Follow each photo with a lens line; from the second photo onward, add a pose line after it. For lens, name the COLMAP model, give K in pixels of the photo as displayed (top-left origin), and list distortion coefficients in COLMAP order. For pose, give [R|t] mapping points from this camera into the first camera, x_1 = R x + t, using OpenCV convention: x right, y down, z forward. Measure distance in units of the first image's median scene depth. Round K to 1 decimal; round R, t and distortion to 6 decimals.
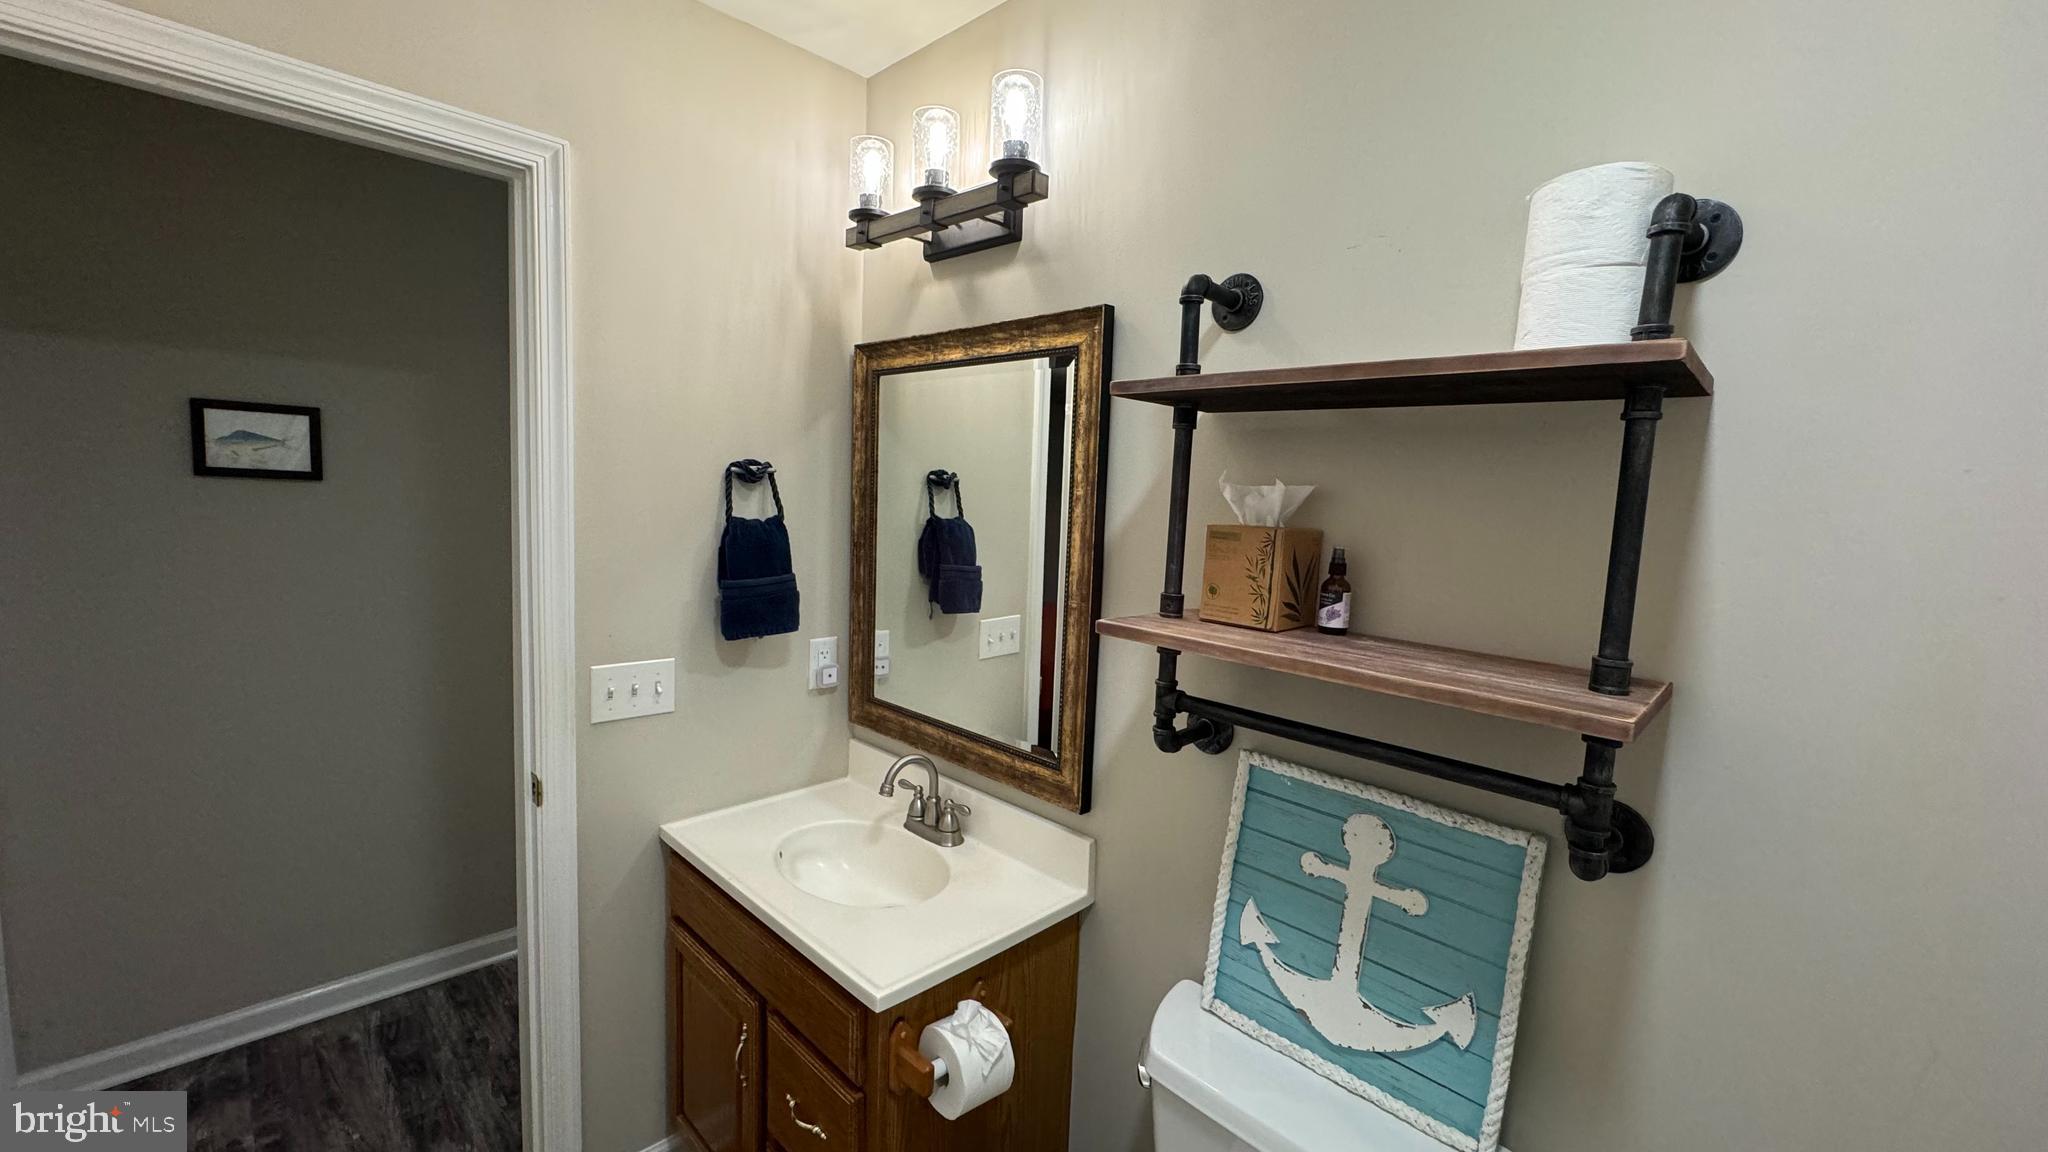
lens RADIAL K [[835.1, 0, 1024.0], [0, 835.1, 576.0], [0, 0, 1]] dist [0.000478, 0.000119]
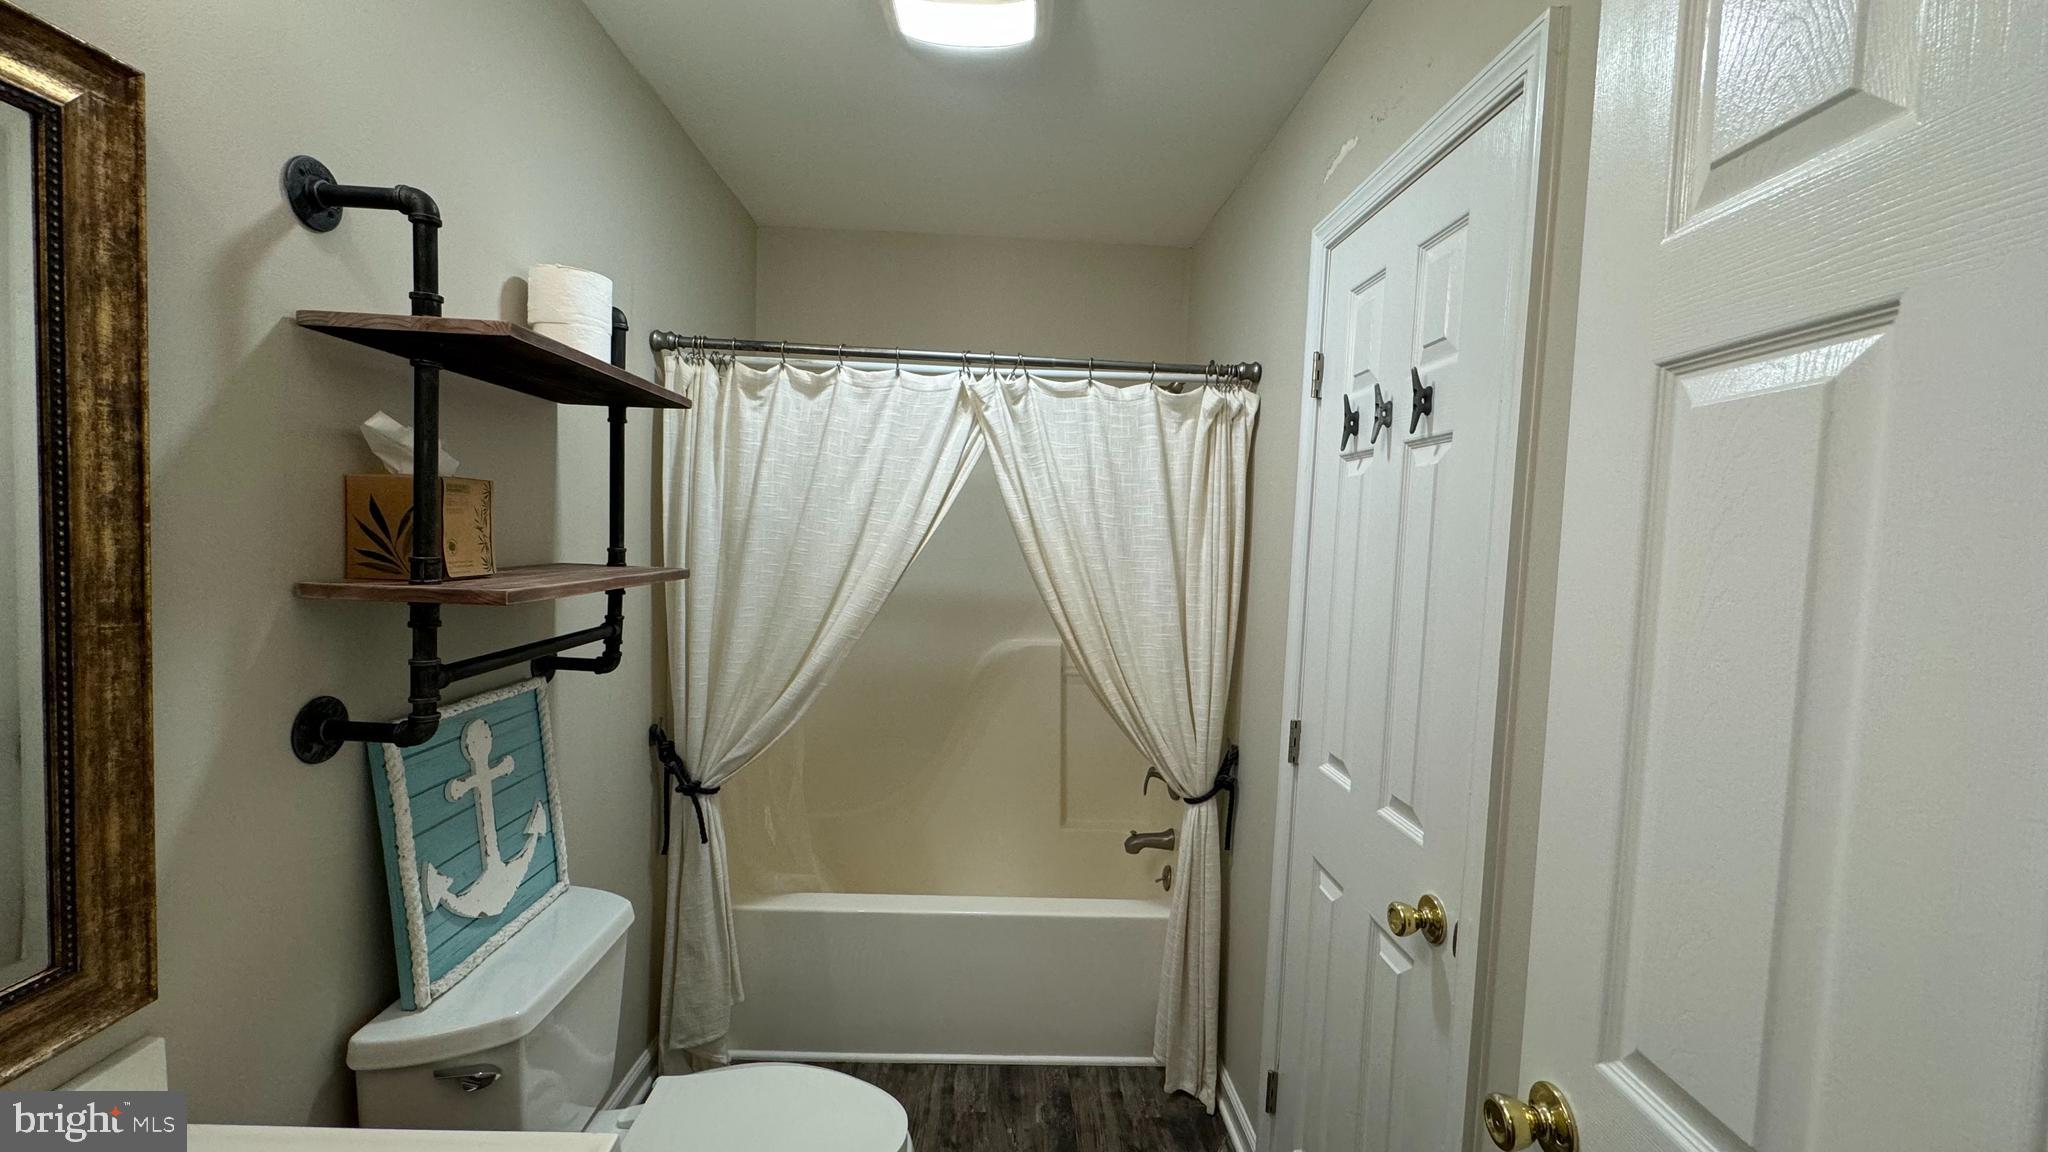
lens RADIAL K [[835.1, 0, 1024.0], [0, 835.1, 576.0], [0, 0, 1]] dist [0.000478, 0.000119]
pose [[-0.729915, -0.109273, 0.674747, -0.908088], [0.003749, 0.986484, 0.163813, -0.104764], [-0.683527, 0.122099, -0.719640, 1.265209]]
